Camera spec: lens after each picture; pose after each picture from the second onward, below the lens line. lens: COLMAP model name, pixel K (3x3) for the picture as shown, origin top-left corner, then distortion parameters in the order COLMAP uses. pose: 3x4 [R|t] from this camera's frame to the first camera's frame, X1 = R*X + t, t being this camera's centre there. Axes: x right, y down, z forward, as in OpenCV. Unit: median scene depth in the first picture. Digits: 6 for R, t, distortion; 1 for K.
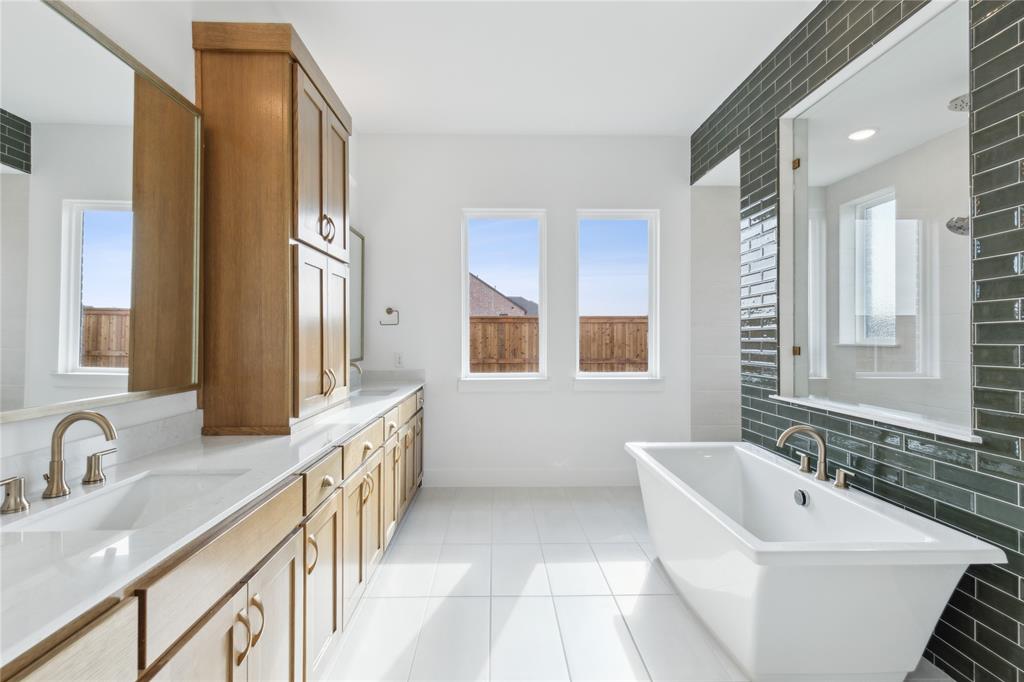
lens RADIAL K [[461.0, 0, 512.0], [0, 461.0, 341.0], [0, 0, 1]] dist [0.001854, 0.000215]
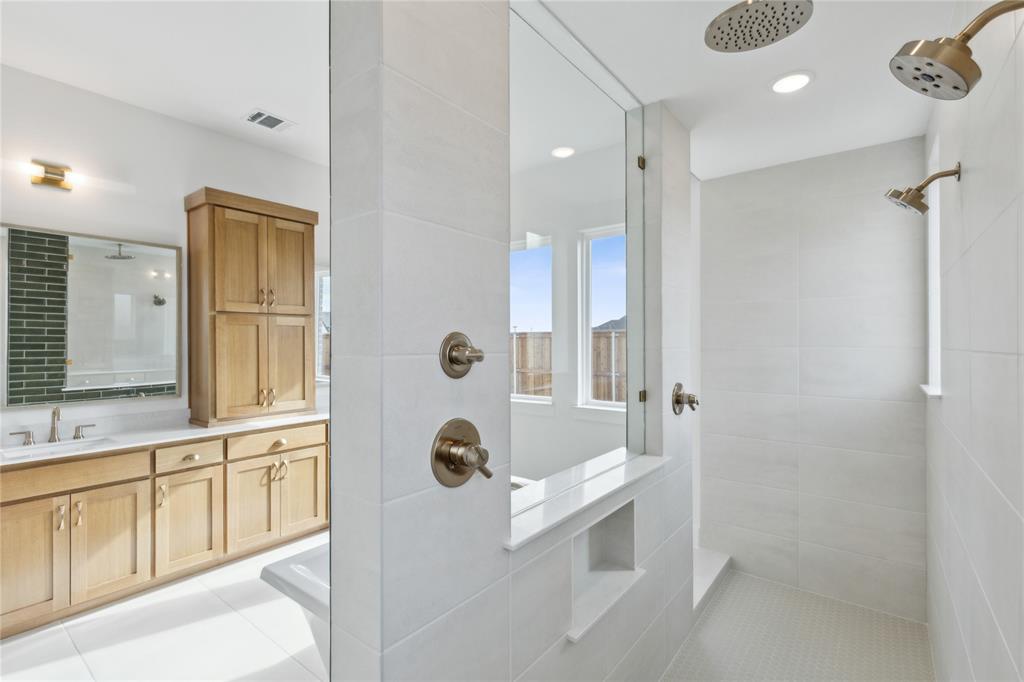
lens RADIAL K [[471.7, 0, 512.0], [0, 471.7, 341.0], [0, 0, 1]] dist [0.004177, 0.000780]
pose [[0.785645, -0.002401, -0.618673, 0.628787], [-0.000910, 0.999987, -0.005037, -0.046480], [0.618677, 0.004520, 0.785633, 0.137554]]
